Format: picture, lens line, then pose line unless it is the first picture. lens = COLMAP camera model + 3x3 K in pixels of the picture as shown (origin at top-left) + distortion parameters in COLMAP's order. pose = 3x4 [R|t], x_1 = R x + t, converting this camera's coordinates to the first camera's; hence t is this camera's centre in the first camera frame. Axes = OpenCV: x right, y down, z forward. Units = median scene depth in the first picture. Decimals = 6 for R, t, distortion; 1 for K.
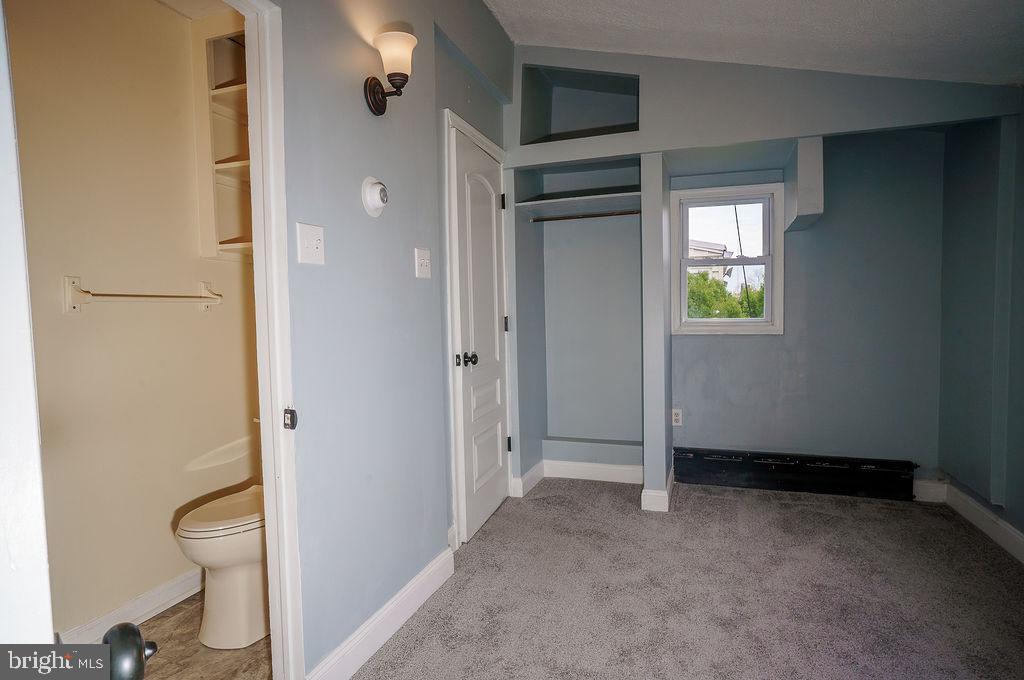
lens RADIAL K [[602.9, 0, 516.2], [0, 602.9, 319.2], [0, 0, 1]] dist [-0.059774, 0.052285]
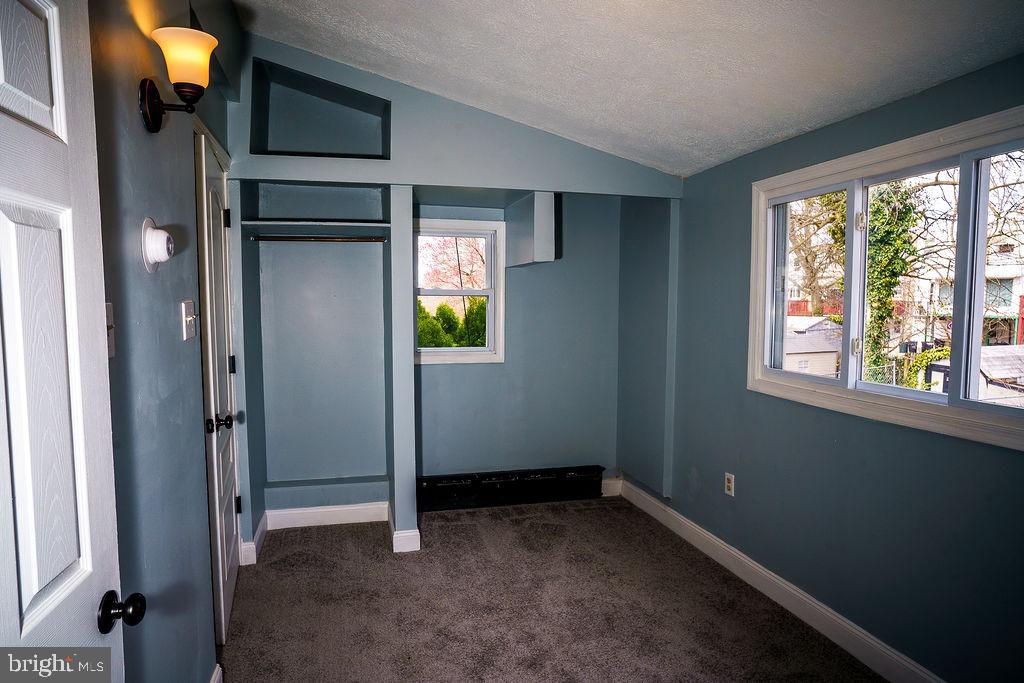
lens RADIAL K [[602.9, 0, 516.2], [0, 602.9, 320.7], [0, 0, 1]] dist [-0.059774, 0.052285]
pose [[0.822836, -0.001499, 0.568277, -0.177415], [-0.014838, 0.999599, 0.024122, -0.085881], [-0.568086, -0.028281, 0.822483, 0.091334]]
